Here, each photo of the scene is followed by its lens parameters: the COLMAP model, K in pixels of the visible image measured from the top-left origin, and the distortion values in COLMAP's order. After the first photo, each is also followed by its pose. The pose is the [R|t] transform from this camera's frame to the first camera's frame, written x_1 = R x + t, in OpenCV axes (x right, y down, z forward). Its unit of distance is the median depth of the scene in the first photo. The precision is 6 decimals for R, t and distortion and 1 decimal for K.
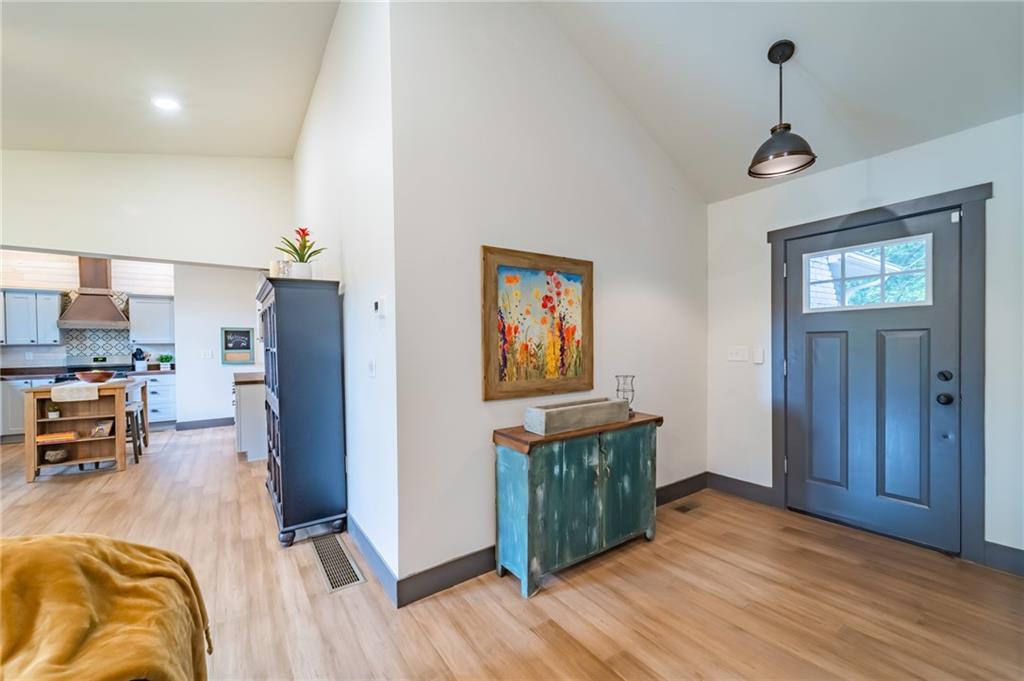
lens RADIAL K [[417.1, 0, 518.3], [0, 417.1, 351.3], [0, 0, 1]] dist [0.006965, -0.003401]
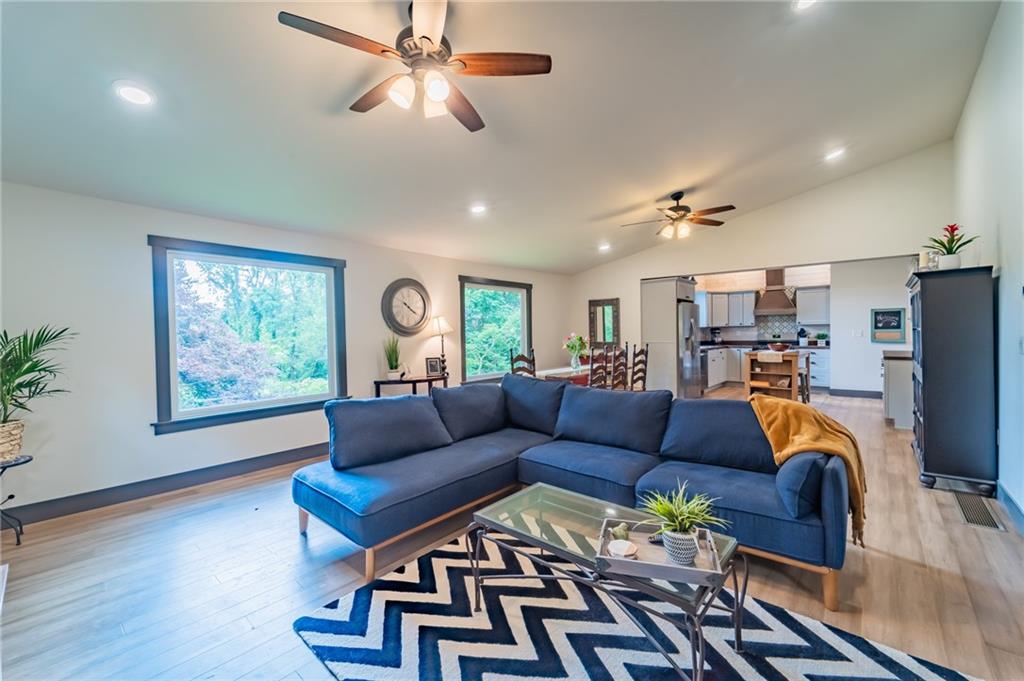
lens RADIAL K [[417.1, 0, 506.7], [0, 417.1, 340.2], [0, 0, 1]] dist [0.006965, -0.003401]
pose [[0.238127, 0.024105, -0.970935, 0.162527], [-0.002556, 0.999704, 0.024193, 0.001113], [0.971231, -0.003279, 0.238118, -0.238460]]
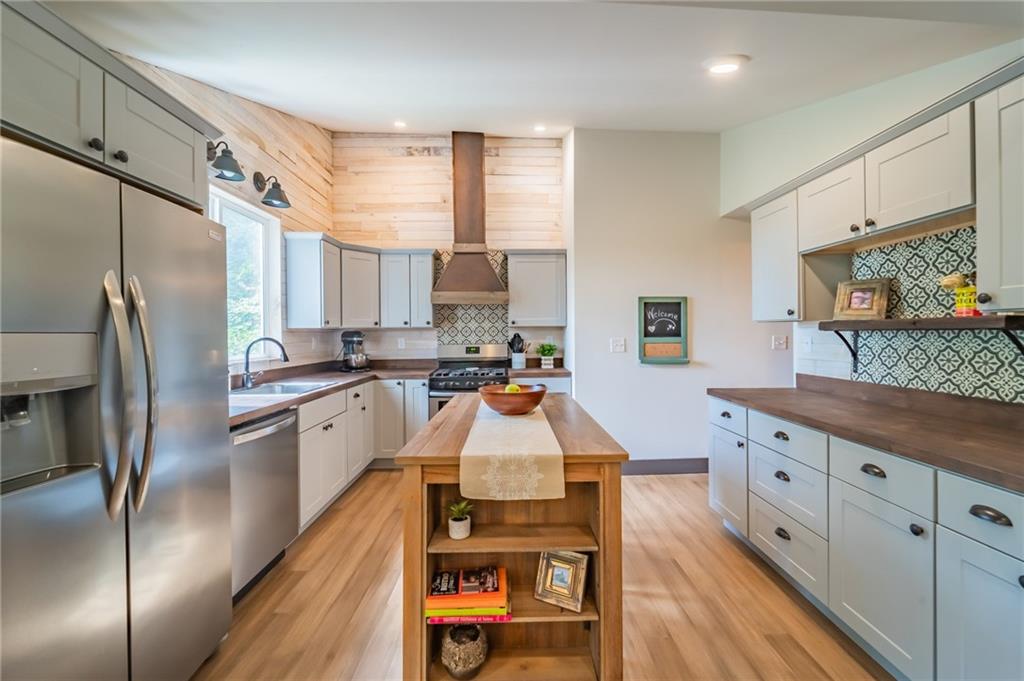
lens RADIAL K [[417.1, 0, 527.7], [0, 417.1, 332.5], [0, 0, 1]] dist [0.006965, -0.003401]
pose [[0.847690, 0.002827, -0.530484, -0.644852], [-0.010110, 0.999890, -0.010827, -0.002544], [0.530396, 0.014541, 0.847625, 0.539614]]
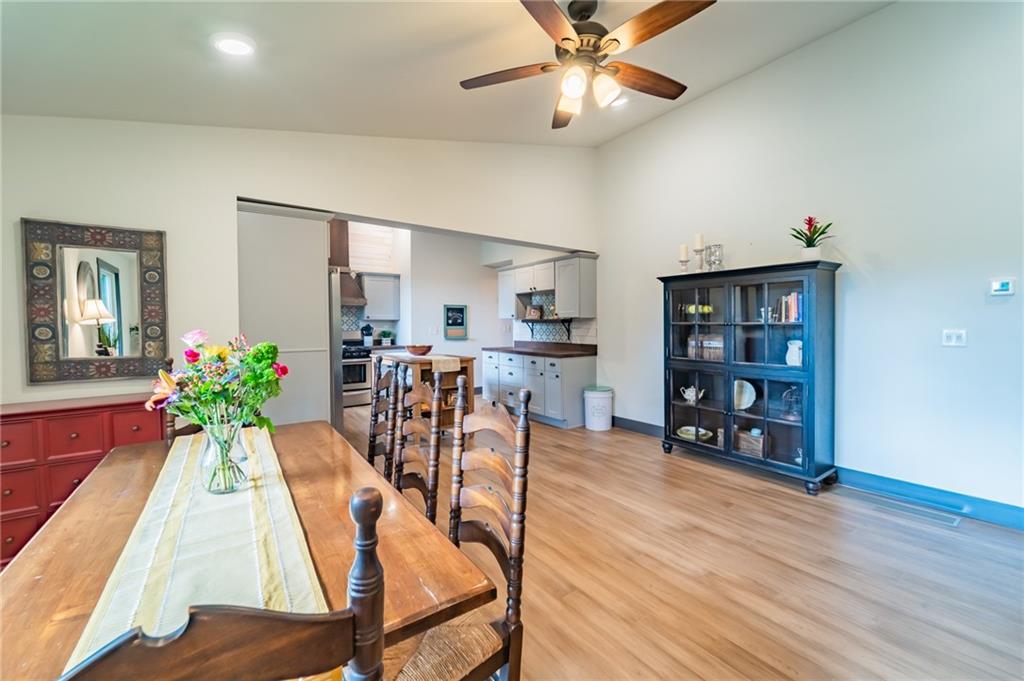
lens RADIAL K [[417.1, 0, 514.2], [0, 417.1, 333.7], [0, 0, 1]] dist [0.006965, -0.003401]
pose [[0.999717, 0.003136, 0.023584, -0.665458], [-0.003308, 0.999968, 0.007294, 0.008873], [-0.023560, -0.007370, 0.999695, -0.059310]]
